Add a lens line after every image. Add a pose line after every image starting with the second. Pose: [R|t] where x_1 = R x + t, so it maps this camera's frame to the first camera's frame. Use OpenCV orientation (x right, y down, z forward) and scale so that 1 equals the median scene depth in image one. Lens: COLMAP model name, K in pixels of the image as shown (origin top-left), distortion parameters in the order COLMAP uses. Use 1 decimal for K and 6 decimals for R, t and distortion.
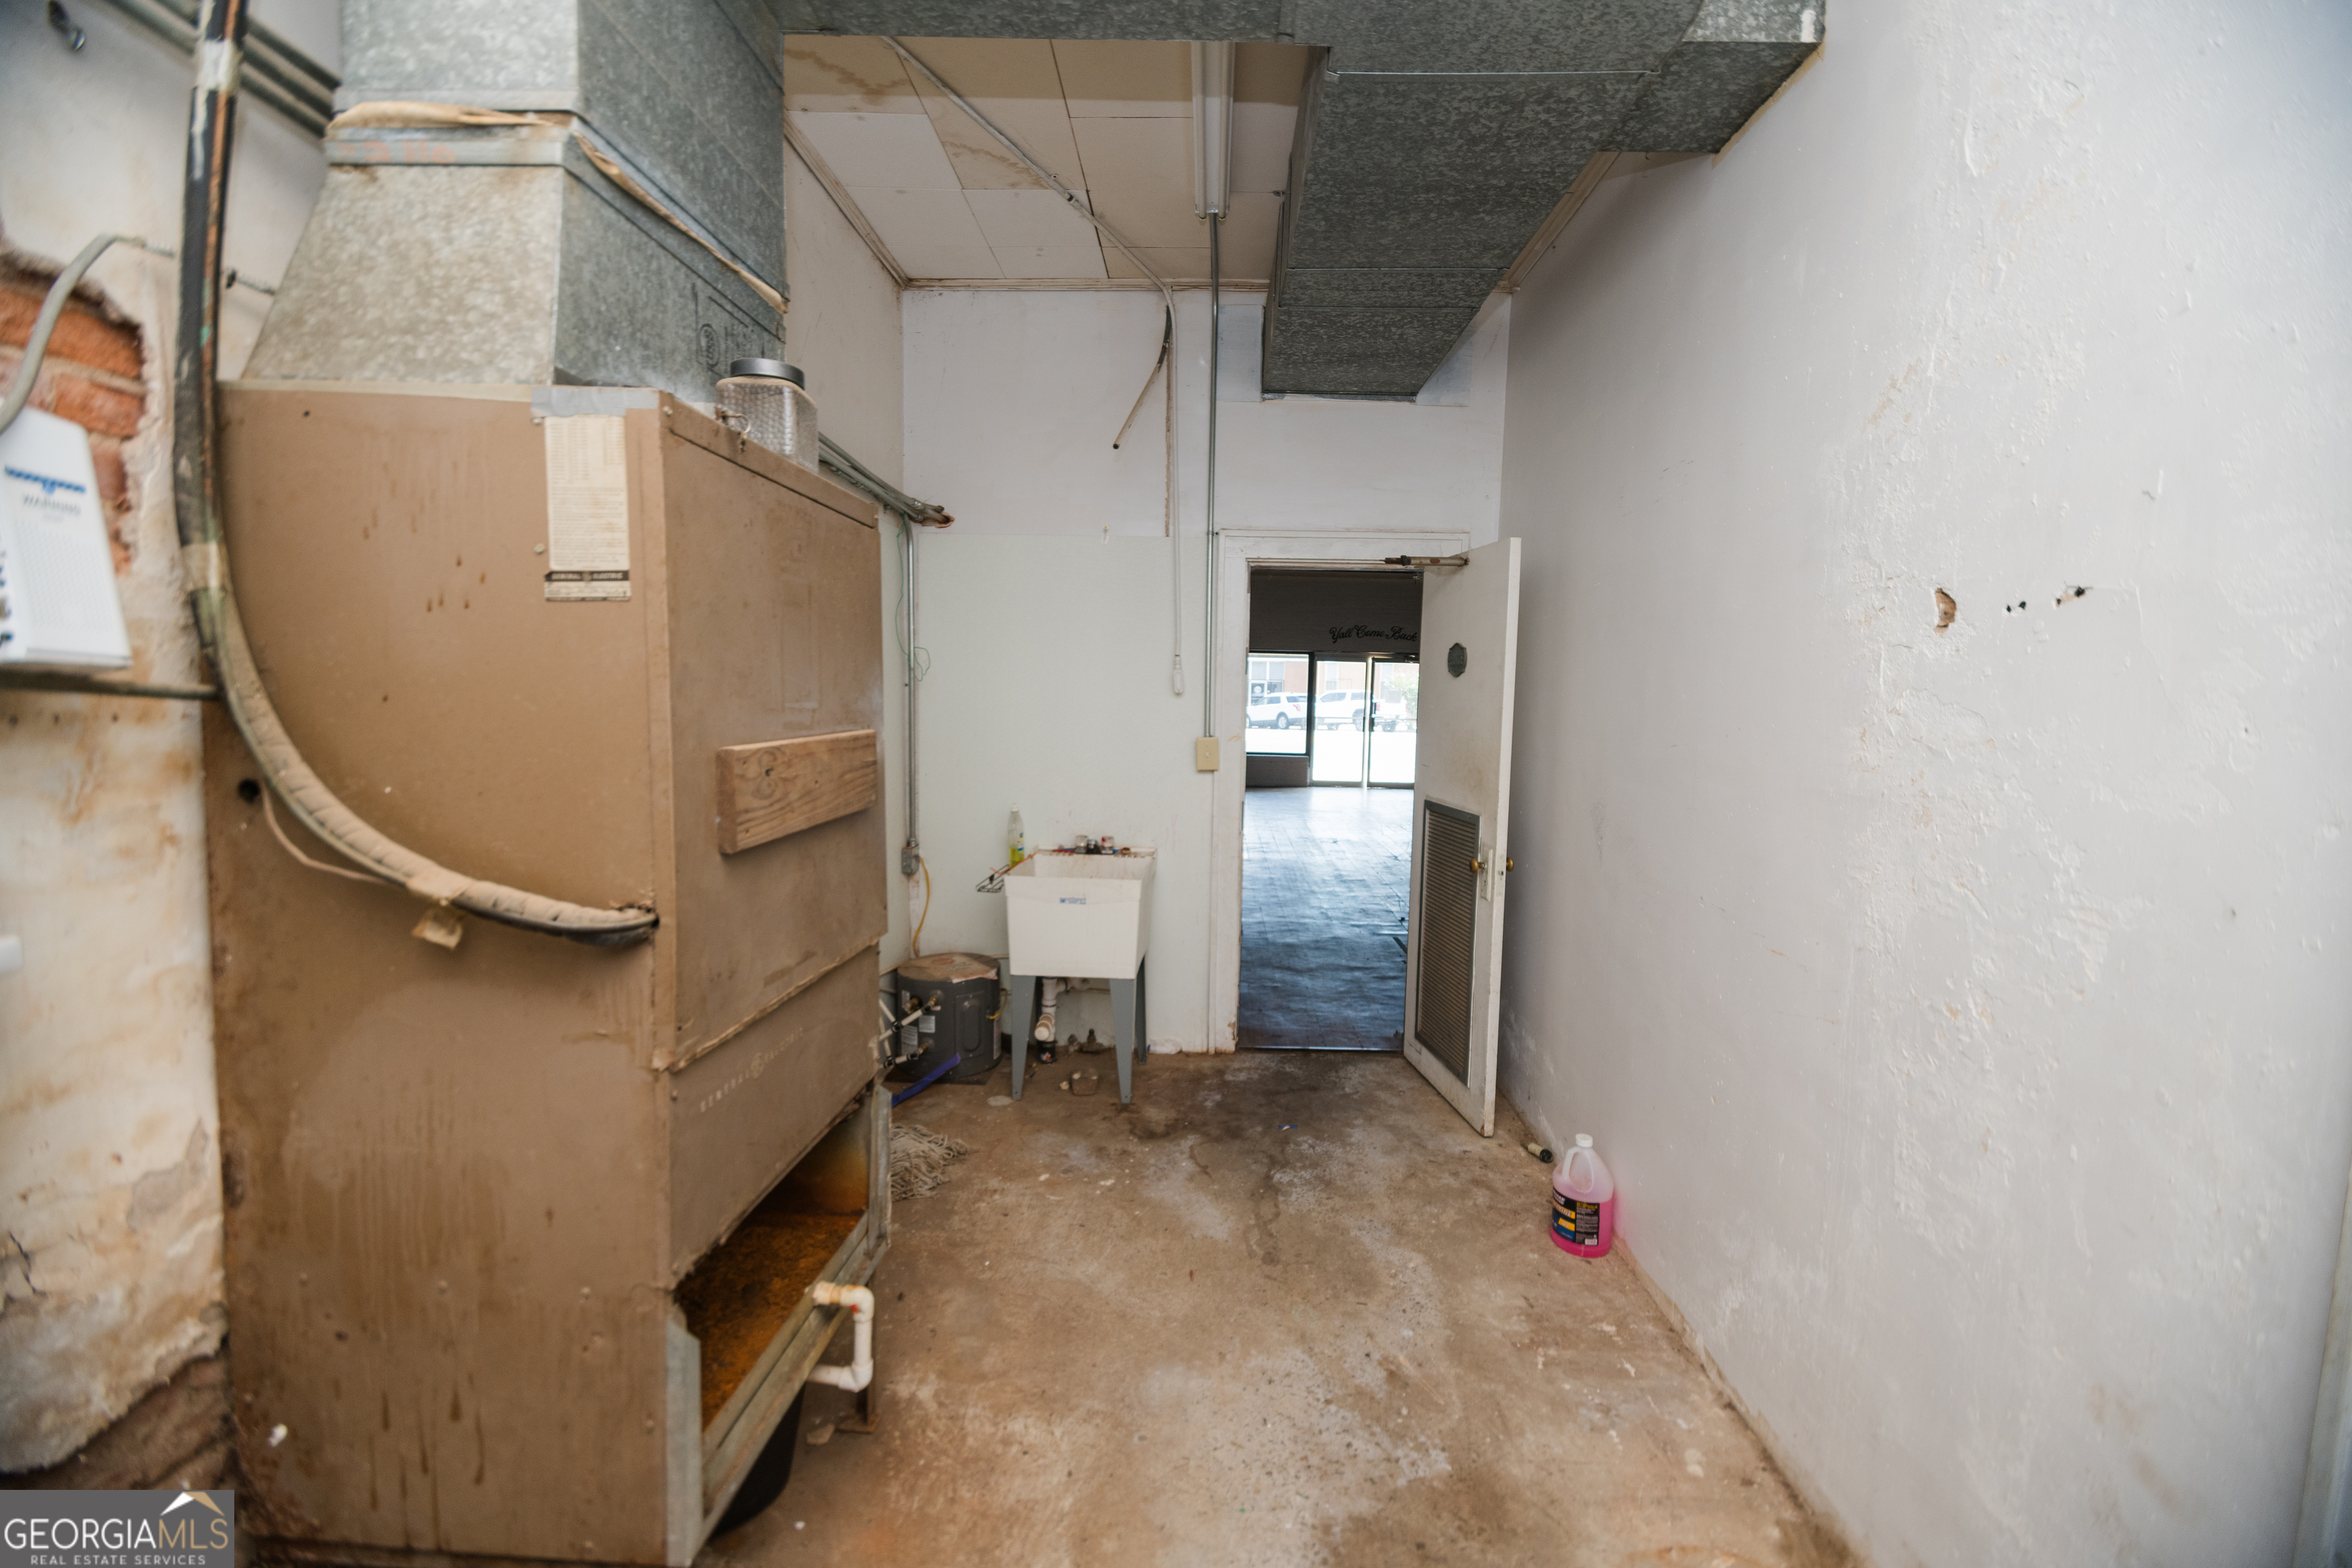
lens RADIAL K [[1043.2, 0, 1166.9], [0, 1043.2, 798.4], [0, 0, 1]] dist [0.030153, -0.018104]
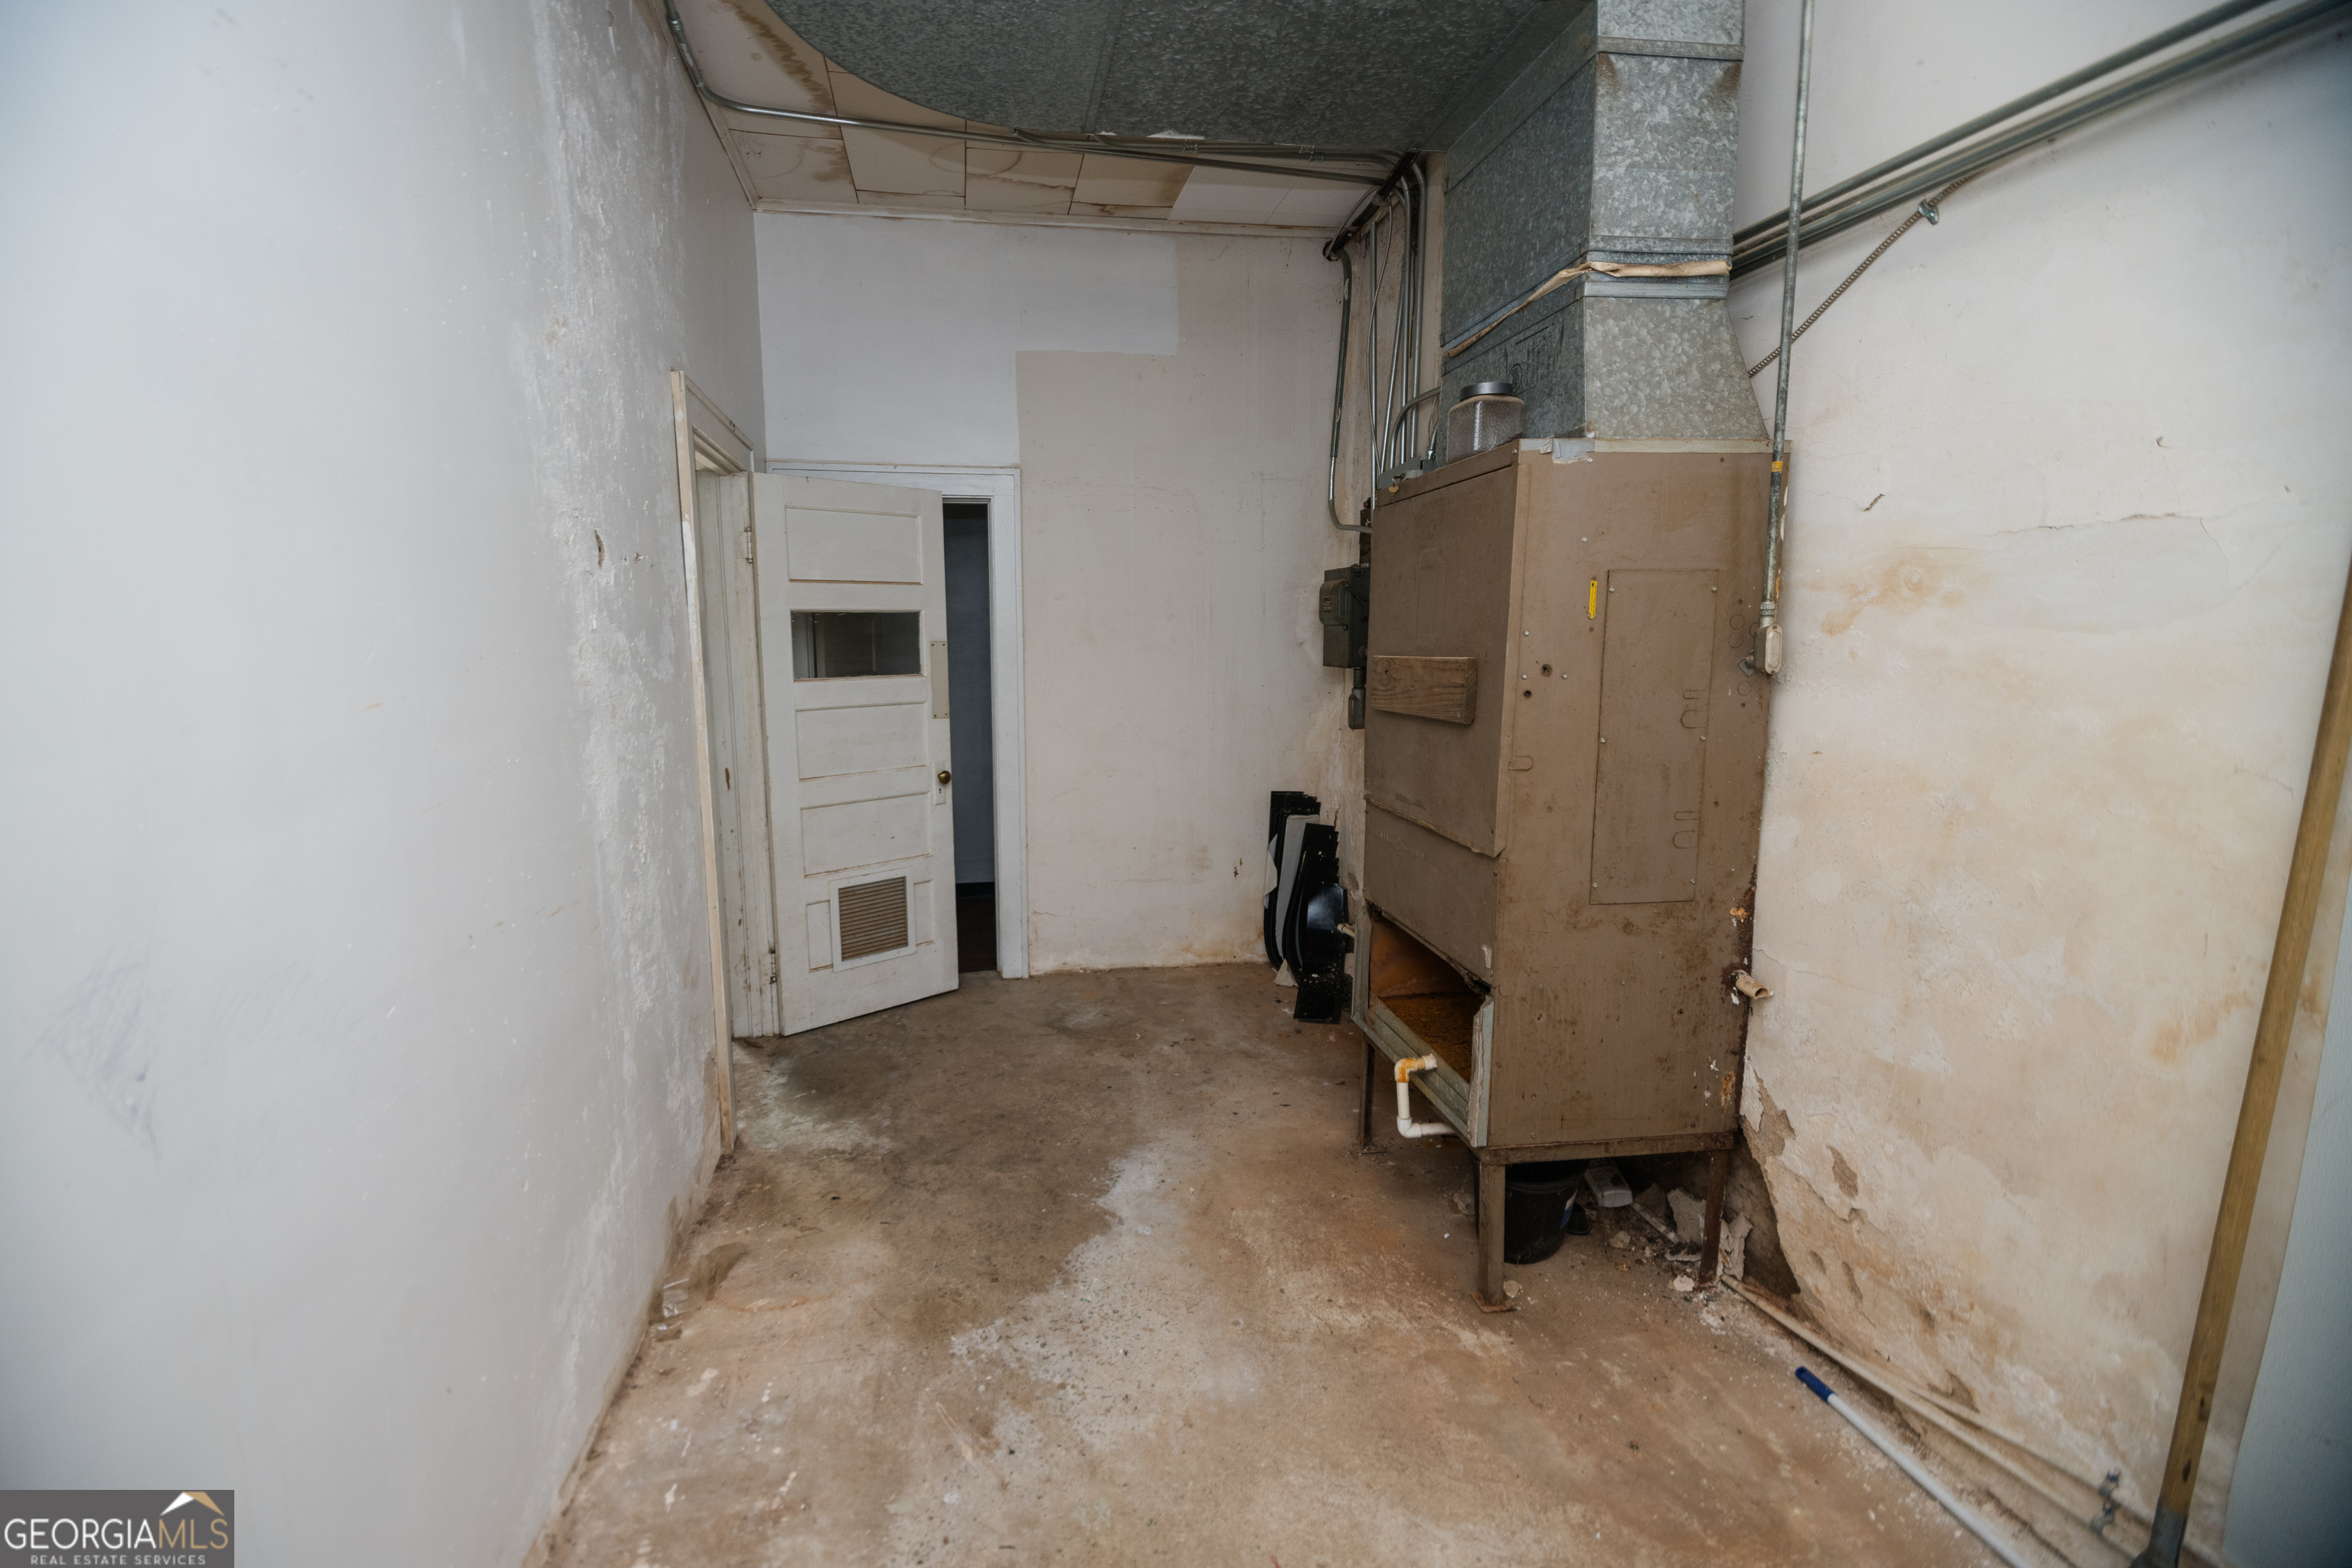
lens RADIAL K [[1043.2, 0, 1166.9], [0, 1043.2, 798.4], [0, 0, 1]] dist [0.030153, -0.018104]
pose [[-0.972581, 0.025868, -0.231120, 0.272879], [-0.032199, 0.969247, 0.243976, -0.164764], [0.230323, 0.244729, -0.941838, 1.824671]]
